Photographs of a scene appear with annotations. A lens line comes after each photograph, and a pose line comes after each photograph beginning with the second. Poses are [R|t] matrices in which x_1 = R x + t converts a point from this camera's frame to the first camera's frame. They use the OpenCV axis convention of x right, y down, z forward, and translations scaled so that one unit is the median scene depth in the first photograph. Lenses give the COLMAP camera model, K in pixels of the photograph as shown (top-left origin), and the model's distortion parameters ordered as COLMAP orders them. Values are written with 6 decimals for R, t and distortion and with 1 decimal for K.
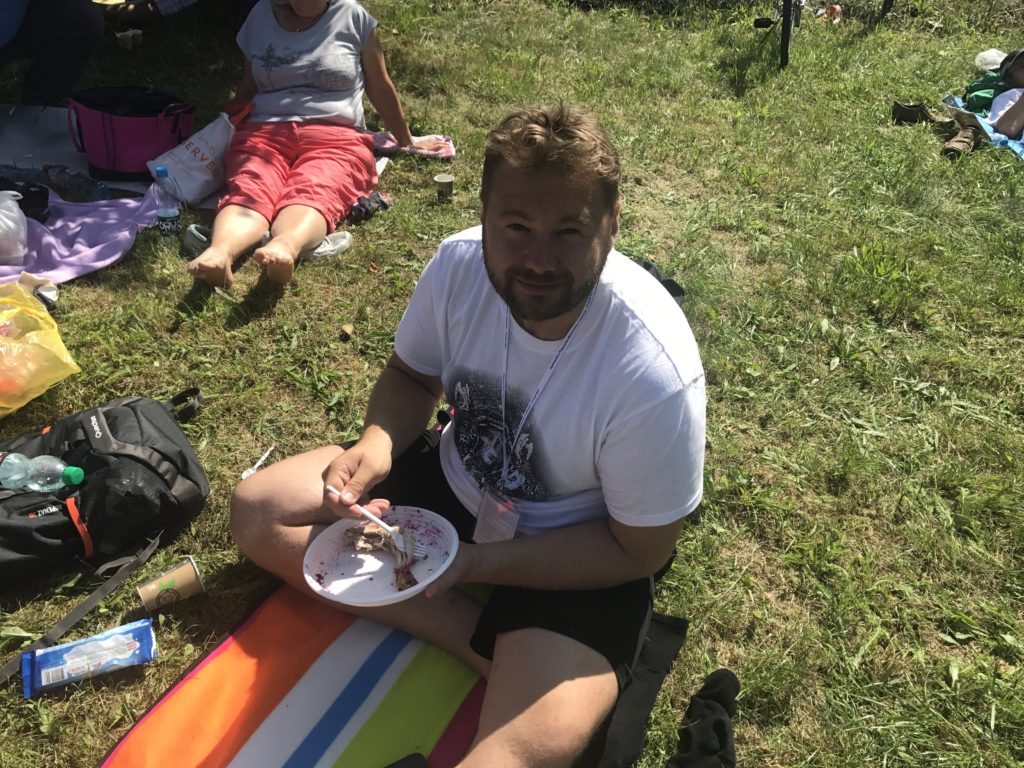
lens RADIAL K [[805.3, 0, 512.0], [0, 805.3, 384.0], [0, 0, 1]] dist [-0.000761, -0.001070]
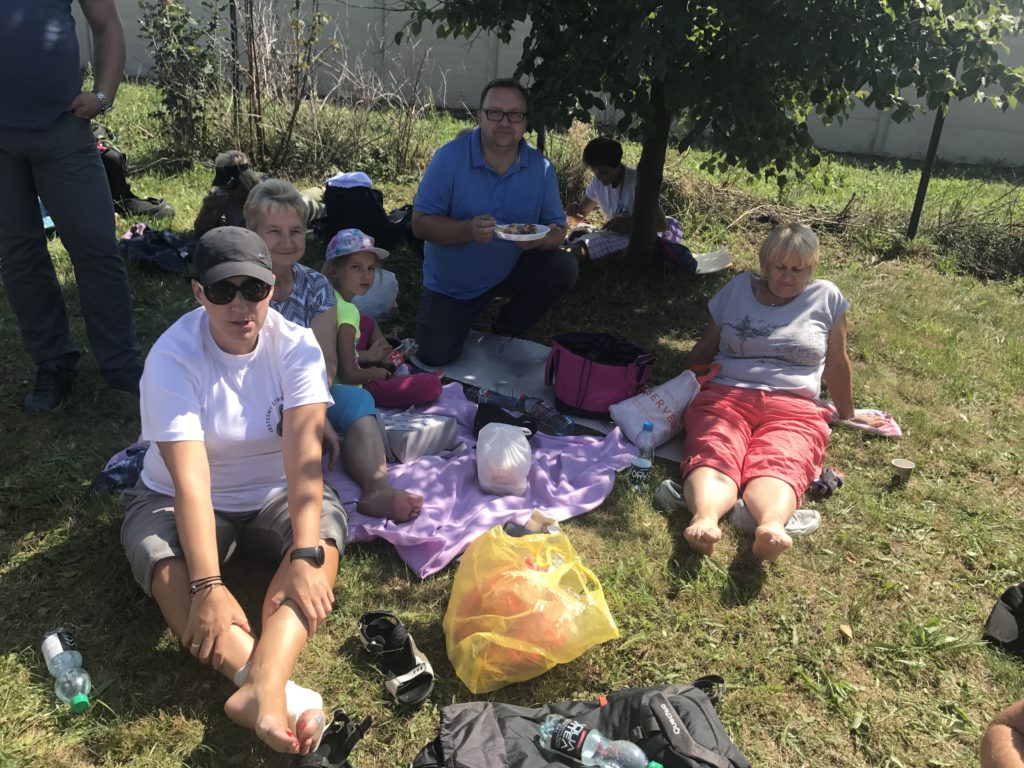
lens RADIAL K [[805.3, 0, 512.0], [0, 805.3, 384.0], [0, 0, 1]] dist [-0.000761, -0.001070]
pose [[0.938906, 0.137370, -0.315570, -0.260423], [-0.209289, 0.955771, -0.206638, -0.056243], [0.273227, 0.260059, 0.926130, -0.047517]]
